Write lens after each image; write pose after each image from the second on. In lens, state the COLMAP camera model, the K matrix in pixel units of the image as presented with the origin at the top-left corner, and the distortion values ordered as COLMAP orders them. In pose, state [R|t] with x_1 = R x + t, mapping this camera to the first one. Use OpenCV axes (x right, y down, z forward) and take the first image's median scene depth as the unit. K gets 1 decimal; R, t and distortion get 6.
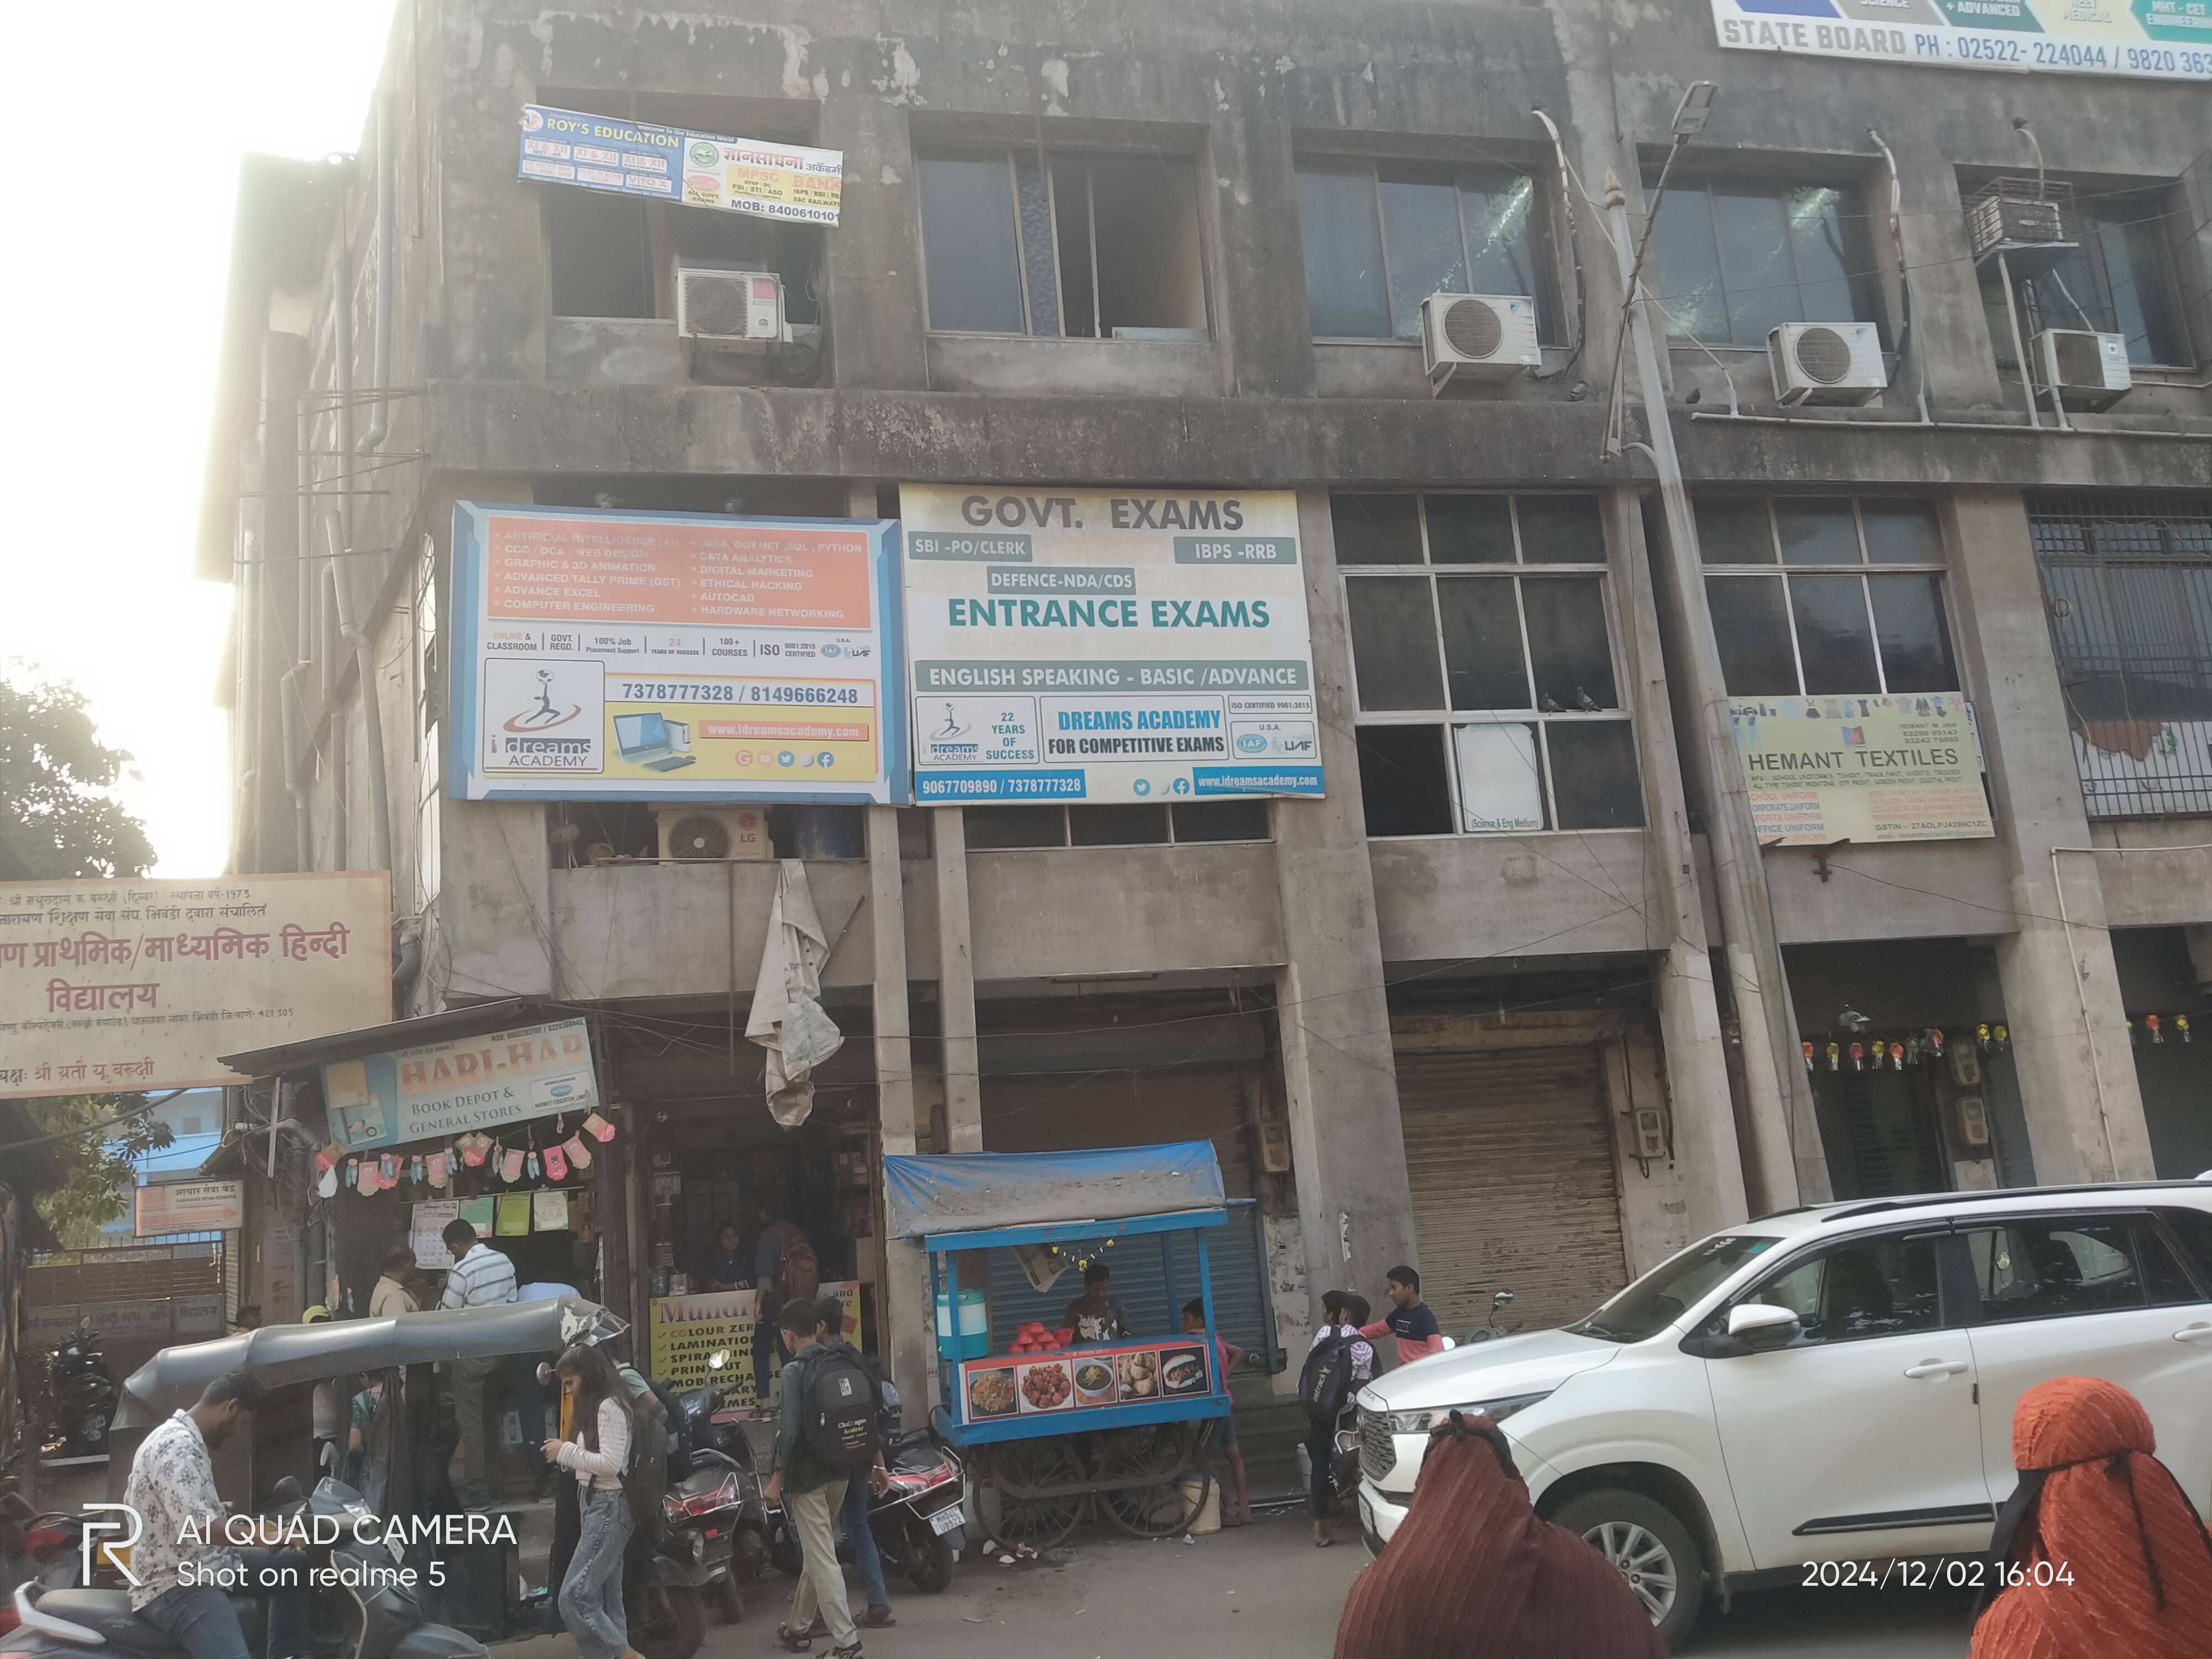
lens RADIAL K [[1959.4, 0, 1106.0], [0, 1959.4, 829.5], [0, 0, 1]] dist [0.010428, 0.004406]
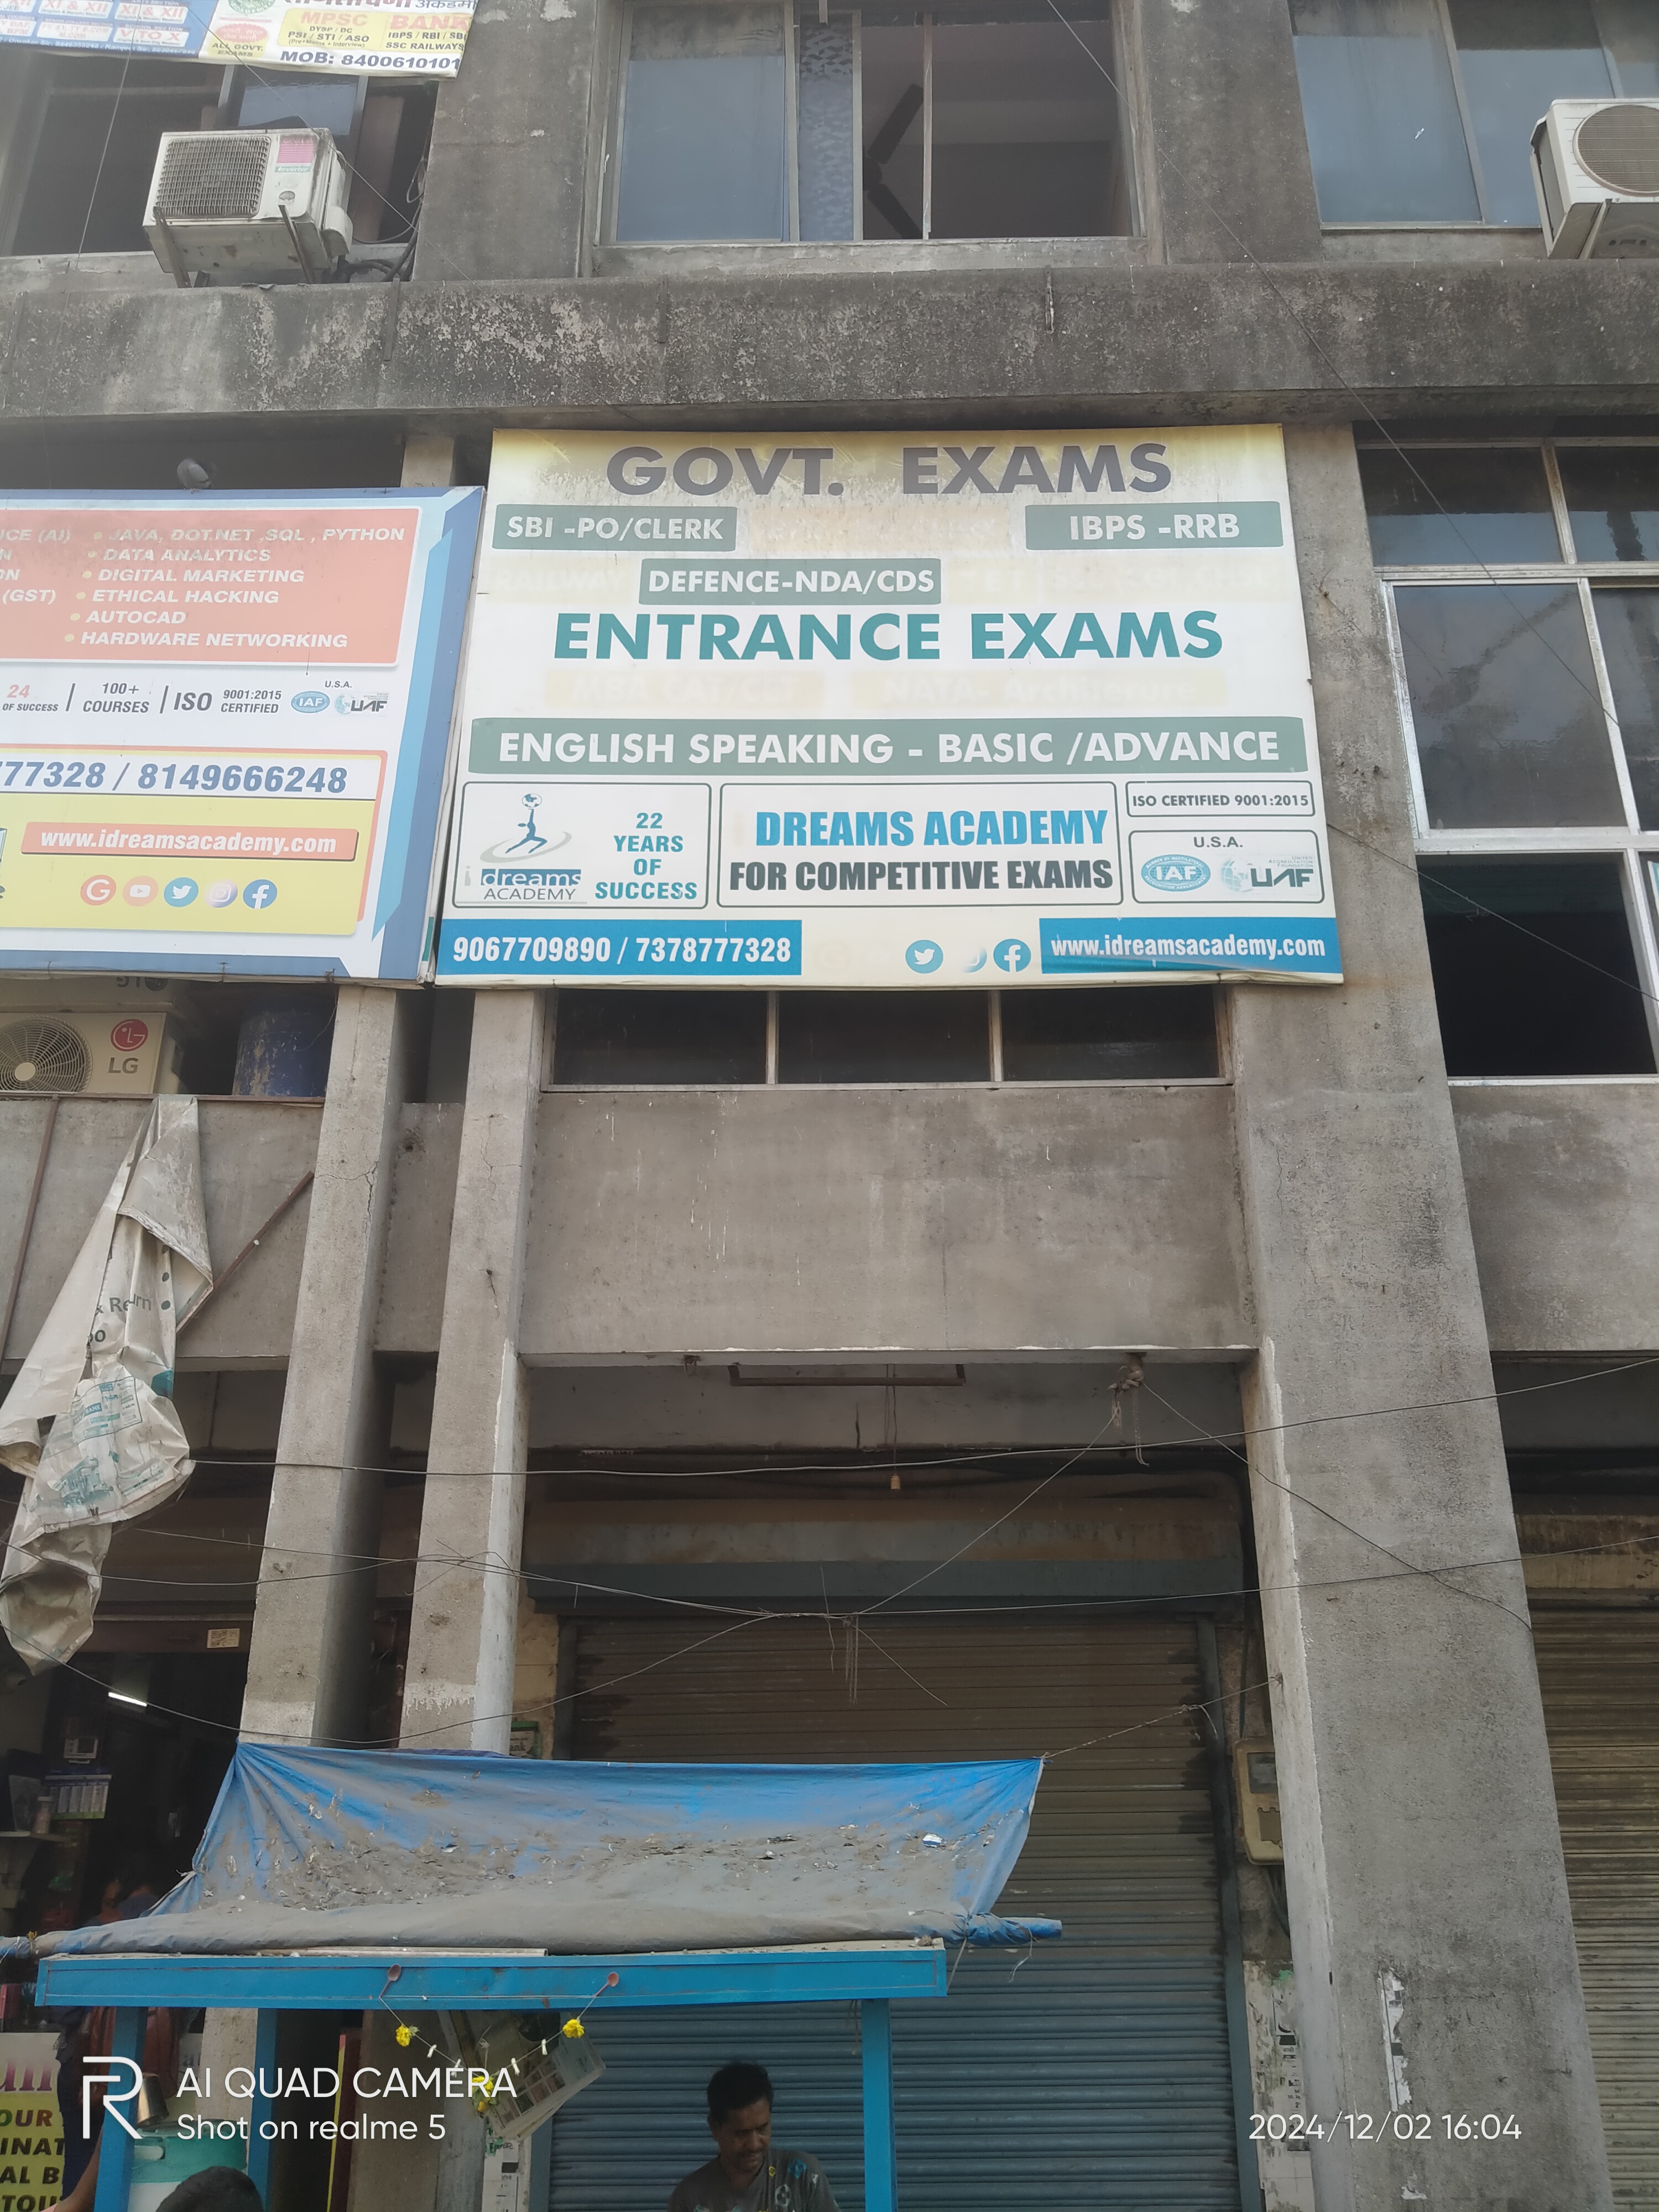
lens RADIAL K [[1938.4, 0, 829.5], [0, 1938.4, 1106.0], [0, 0, 1]] dist [0.070910, -0.231651]
pose [[0.971821, -0.019770, -0.234888, 0.102566], [-0.026303, 0.981158, -0.191408, 0.100708], [0.234246, 0.192192, 0.952990, 0.559413]]
